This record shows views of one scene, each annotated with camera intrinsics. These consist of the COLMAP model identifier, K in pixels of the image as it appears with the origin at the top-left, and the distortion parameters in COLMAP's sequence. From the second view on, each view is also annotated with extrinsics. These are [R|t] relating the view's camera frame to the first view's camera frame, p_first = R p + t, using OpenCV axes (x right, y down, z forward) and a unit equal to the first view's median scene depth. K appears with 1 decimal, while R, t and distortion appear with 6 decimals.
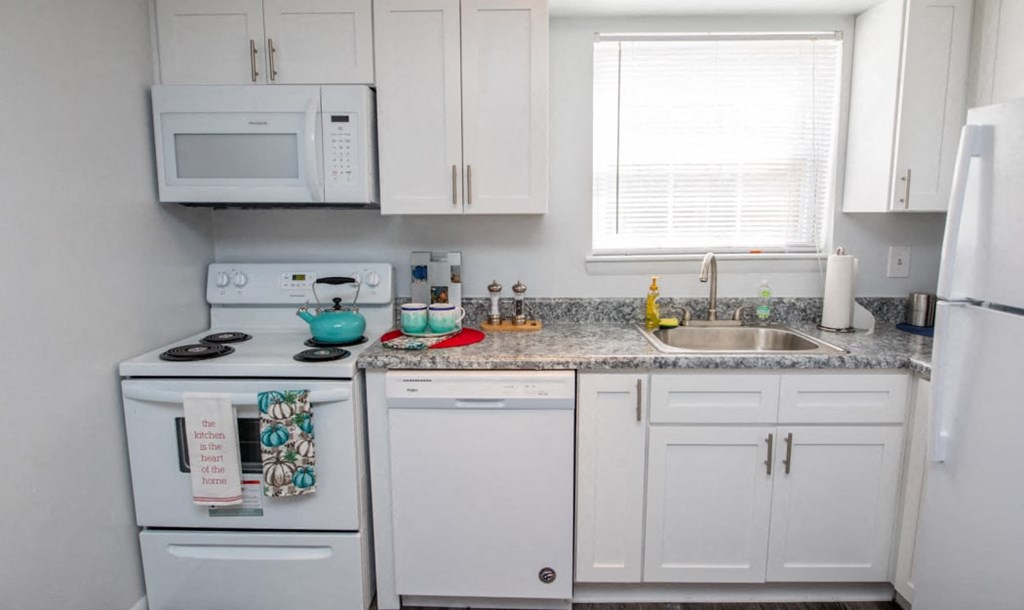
lens RADIAL K [[588.7, 0, 512.0], [0, 588.7, 305.0], [0, 0, 1]] dist [-0.026753, -0.000656]
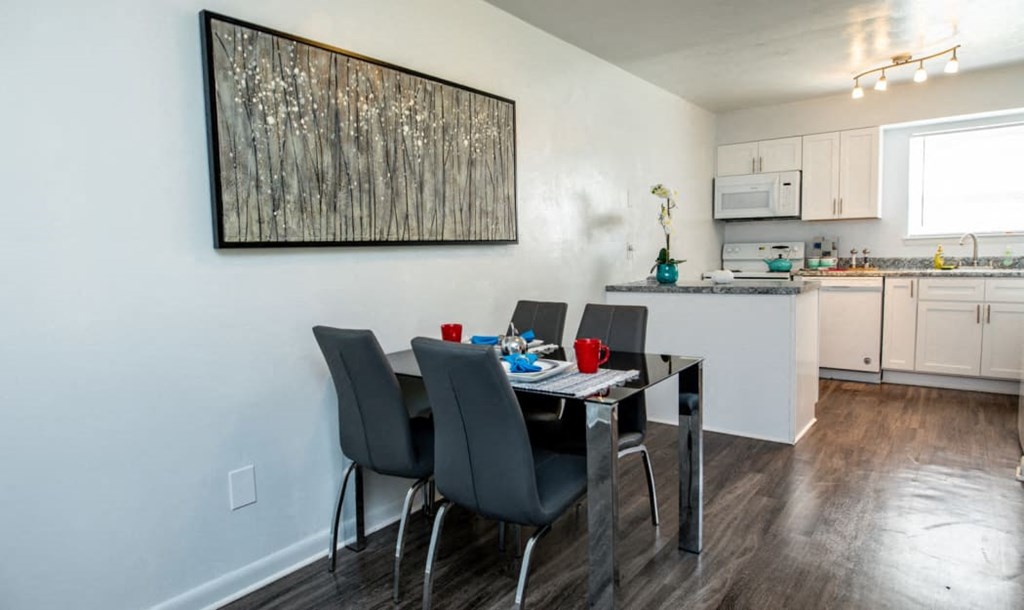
lens RADIAL K [[588.7, 0, 512.0], [0, 588.7, 305.0], [0, 0, 1]] dist [-0.026753, -0.000656]
pose [[0.804333, 0.038418, -0.592936, 0.279310], [-0.071365, 0.996930, -0.032215, 0.380784], [0.589878, 0.068226, 0.804605, -1.735776]]
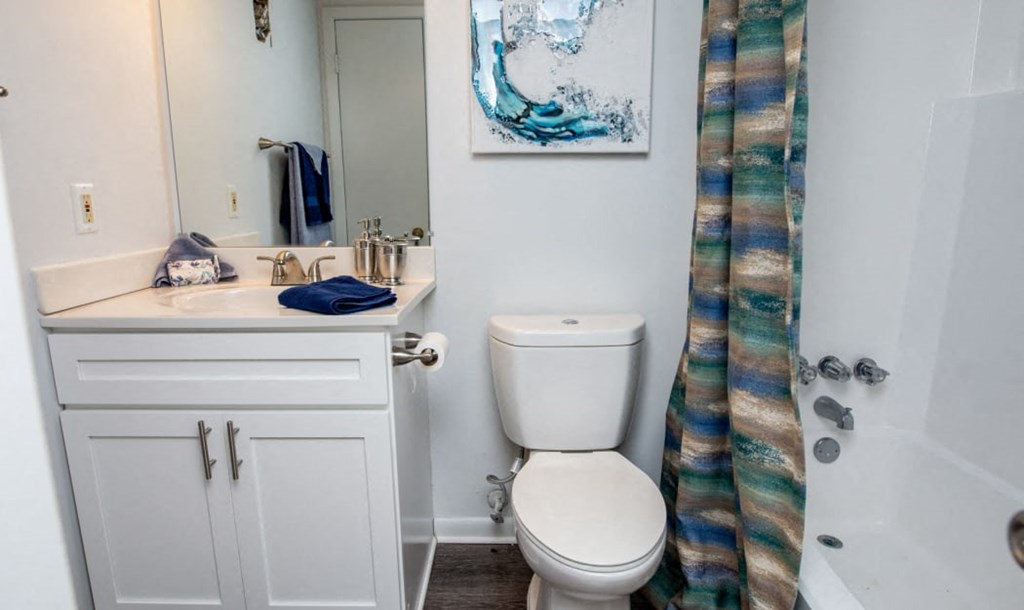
lens RADIAL K [[588.7, 0, 512.0], [0, 588.7, 305.0], [0, 0, 1]] dist [-0.026753, -0.000656]
pose [[0.999800, -0.003753, 0.019667, 0.697378], [0.002745, 0.998693, 0.051028, 0.050272], [-0.019833, -0.050964, 0.998504, 0.305956]]
